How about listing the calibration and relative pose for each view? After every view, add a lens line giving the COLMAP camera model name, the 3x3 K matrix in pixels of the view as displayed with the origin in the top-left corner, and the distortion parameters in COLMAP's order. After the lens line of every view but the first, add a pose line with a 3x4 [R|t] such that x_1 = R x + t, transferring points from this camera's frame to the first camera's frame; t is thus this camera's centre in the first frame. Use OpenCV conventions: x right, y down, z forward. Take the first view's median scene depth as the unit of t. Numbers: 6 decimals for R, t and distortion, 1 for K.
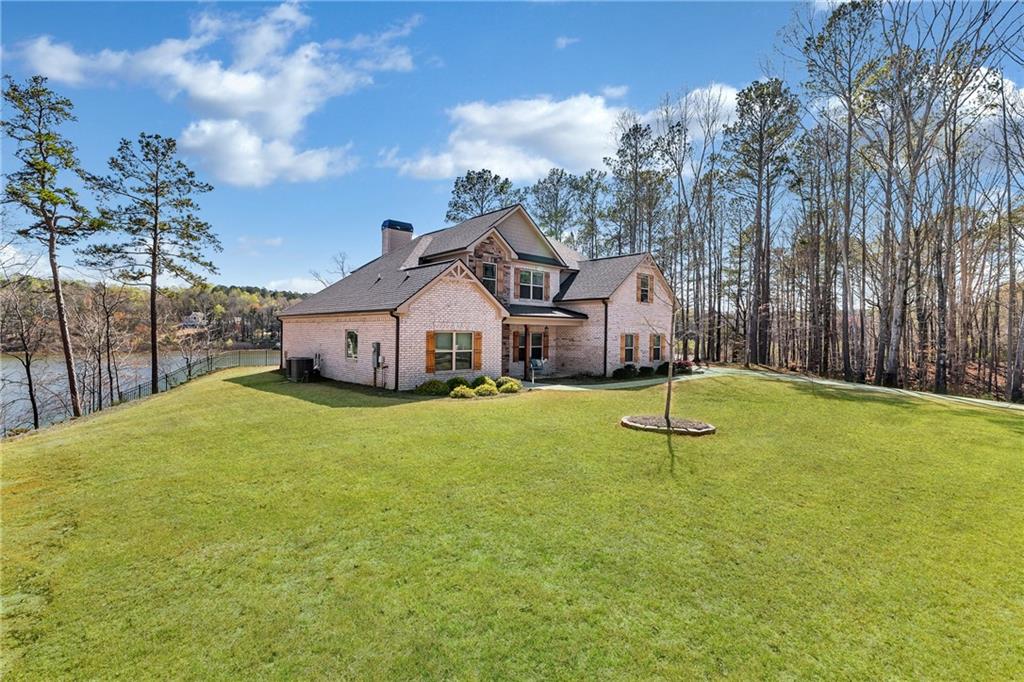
lens RADIAL K [[459.3, 0, 512.0], [0, 459.3, 341.0], [0, 0, 1]] dist [-0.000055, -0.000145]
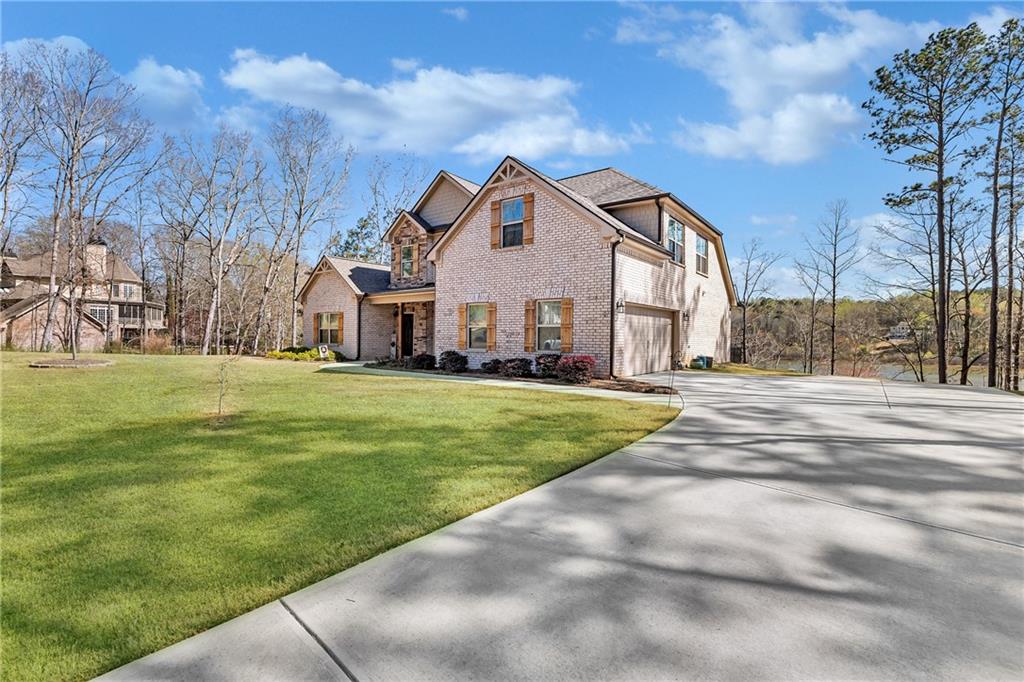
lens RADIAL K [[459.3, 0, 512.0], [0, 459.3, 341.0], [0, 0, 1]] dist [-0.000055, -0.000145]
pose [[0.172484, -0.000591, -0.985012, 0.904394], [-0.025607, 0.999659, -0.005084, 0.037765], [0.984679, 0.026100, 0.172410, 0.957128]]
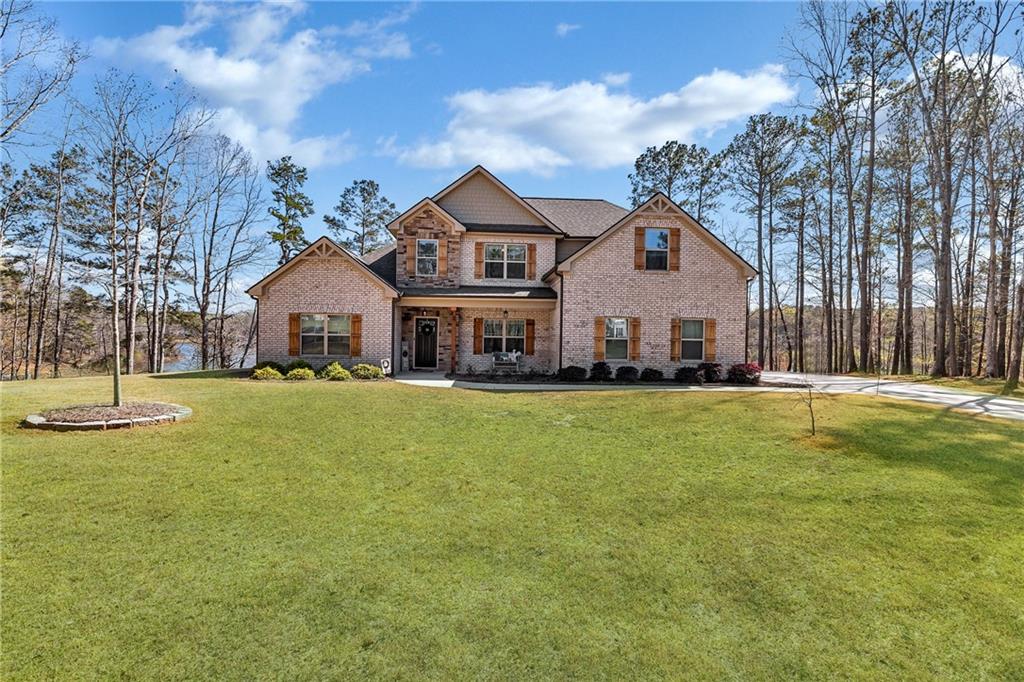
lens RADIAL K [[459.3, 0, 512.0], [0, 459.3, 341.0], [0, 0, 1]] dist [-0.000055, -0.000145]
pose [[0.781460, 0.005281, -0.623933, 0.571076], [-0.017328, 0.999762, -0.013242, 0.030998], [0.623715, 0.021160, 0.781365, 0.375411]]
